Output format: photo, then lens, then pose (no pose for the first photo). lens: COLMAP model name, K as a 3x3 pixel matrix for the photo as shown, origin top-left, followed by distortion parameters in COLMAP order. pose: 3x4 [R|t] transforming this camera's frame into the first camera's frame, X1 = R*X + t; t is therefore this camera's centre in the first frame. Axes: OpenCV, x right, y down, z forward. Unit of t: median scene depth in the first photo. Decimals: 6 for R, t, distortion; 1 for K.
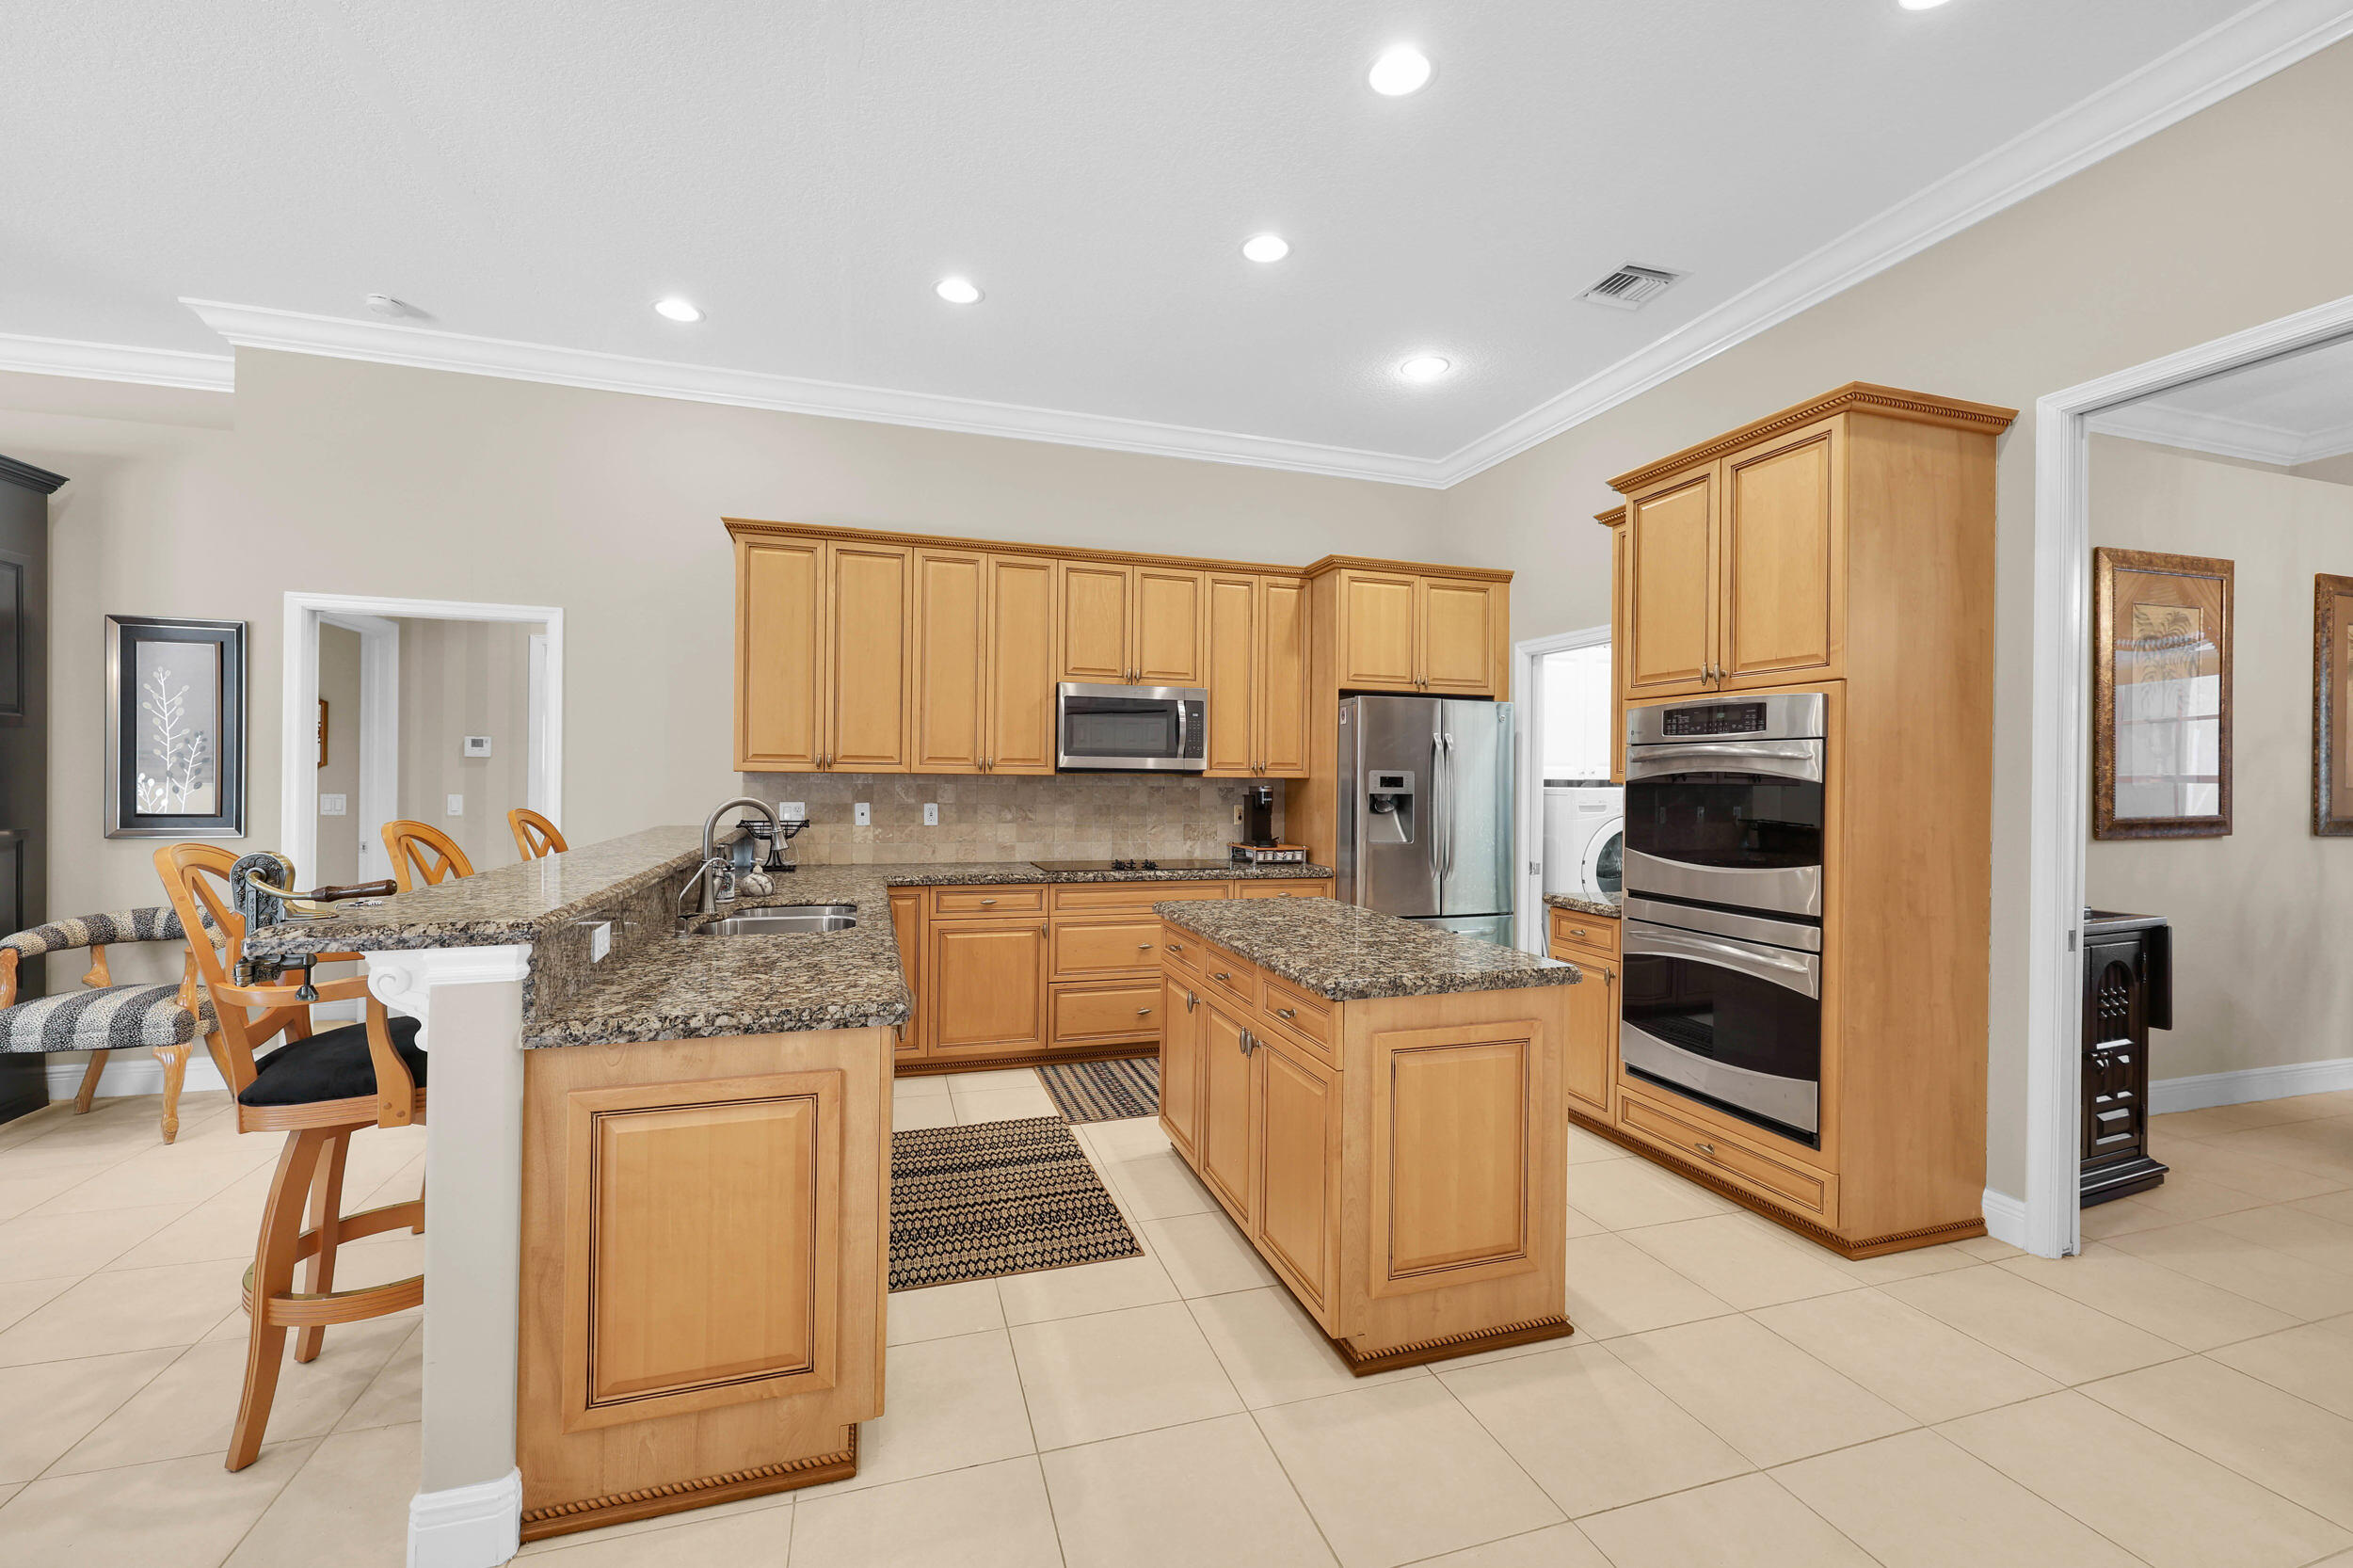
lens RADIAL K [[960.7, 0, 1177.7], [0, 960.7, 780.7], [0, 0, 1]] dist [0.001114, 0.000006]
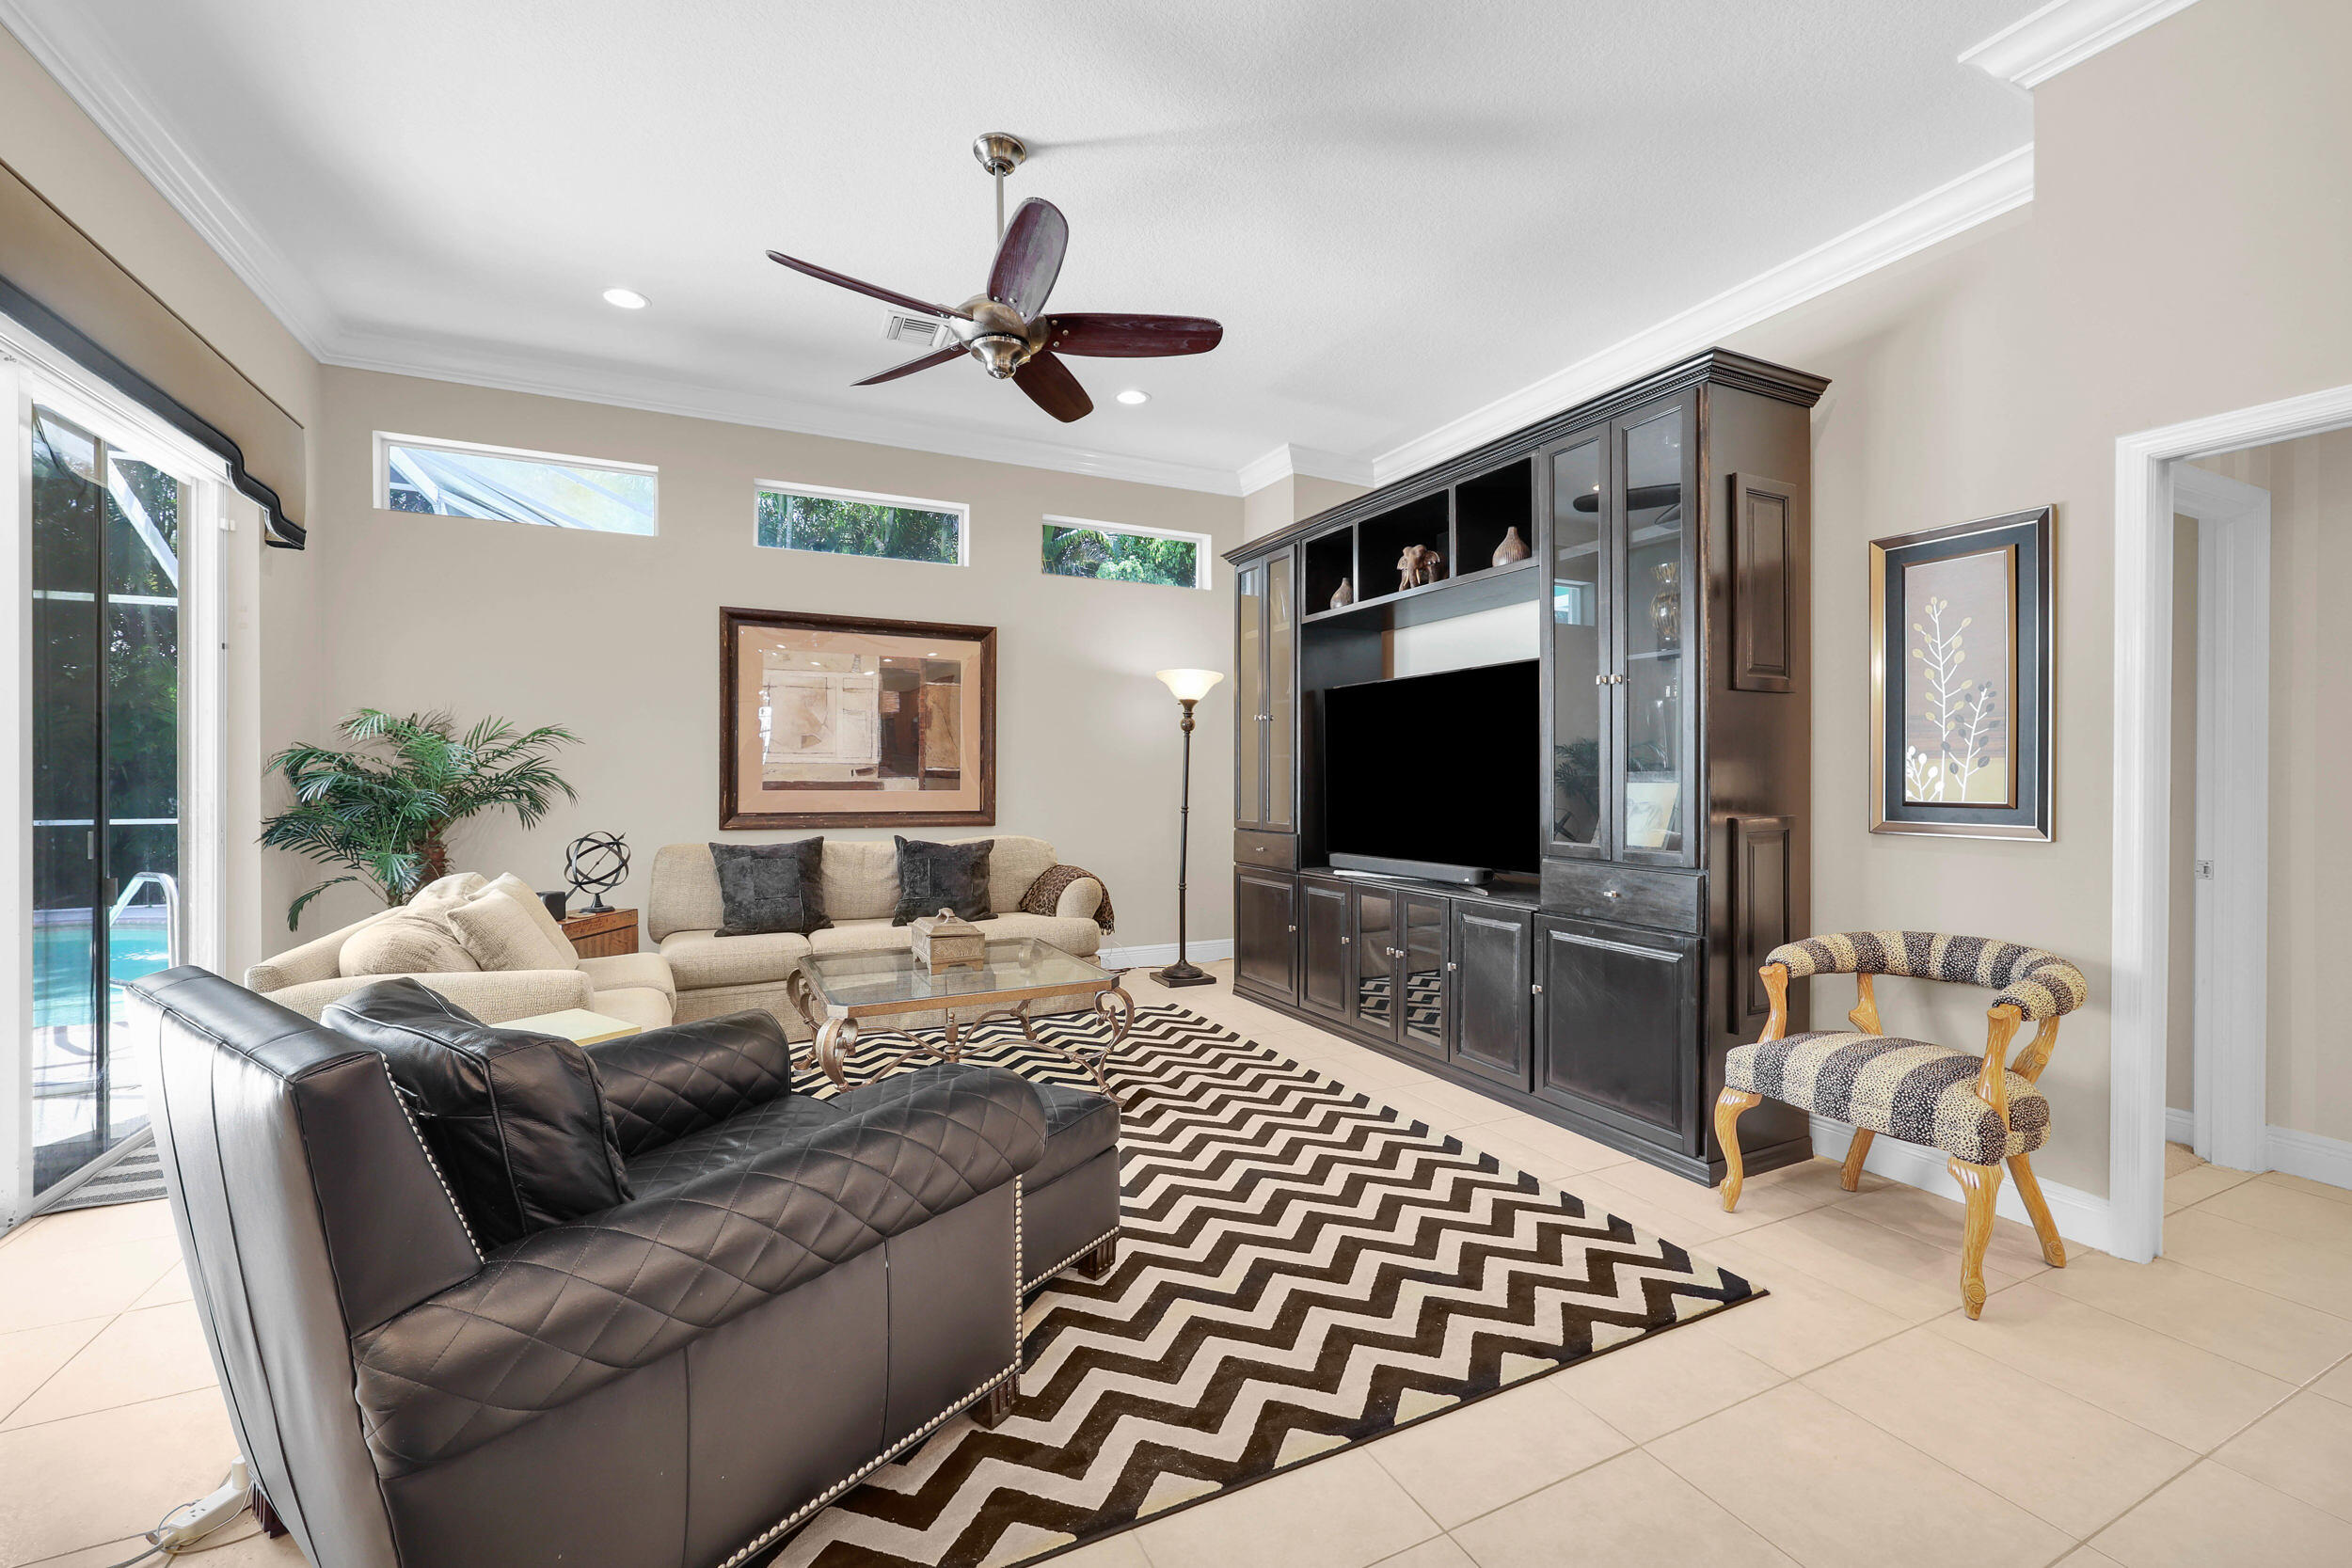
lens RADIAL K [[960.2, 0, 1177.2], [0, 960.2, 780.7], [0, 0, 1]] dist [0.001114, 0.000006]
pose [[0.146327, -0.009816, -0.989188, -0.438161], [-0.003785, 0.999938, -0.010482, 0.028400], [0.989229, 0.005278, 0.146280, 0.342166]]
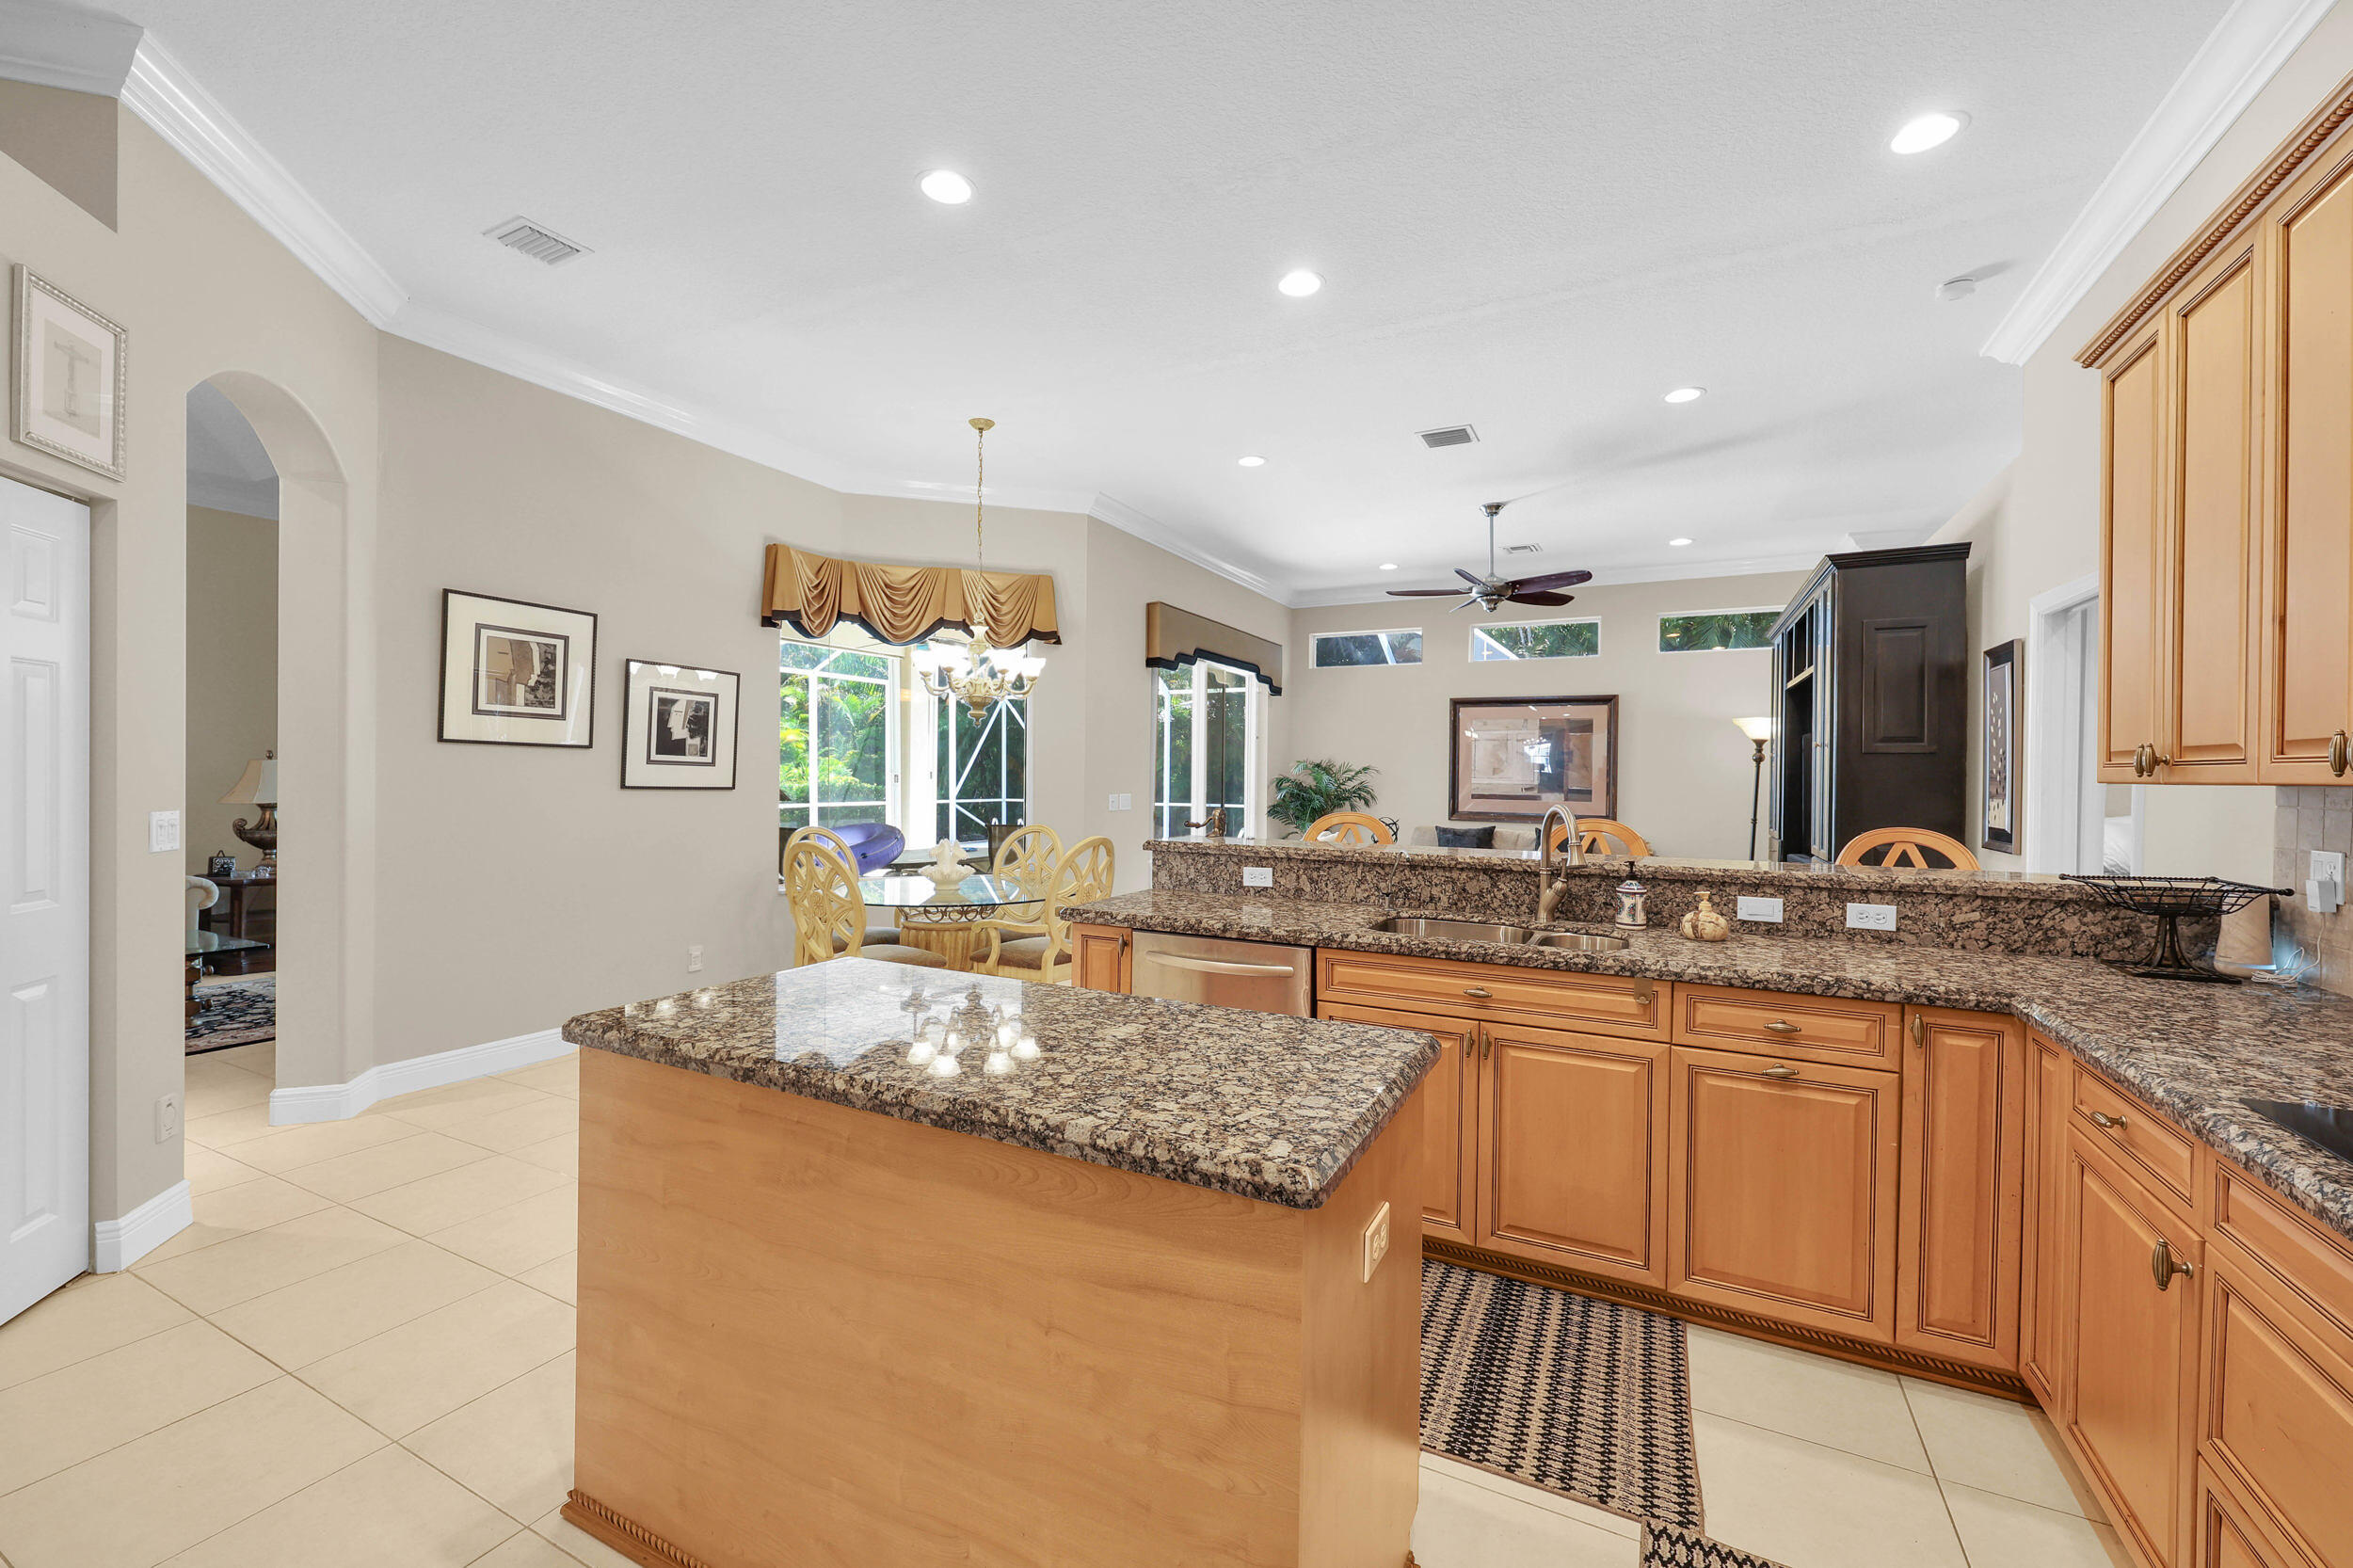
lens RADIAL K [[960.7, 0, 1177.7], [0, 960.7, 780.7], [0, 0, 1]] dist [0.001114, 0.000006]
pose [[-0.699093, -0.018091, -0.714802, 0.360578], [-0.024432, 0.999701, -0.001407, 0.006462], [0.714613, 0.016481, -0.699326, 1.103523]]
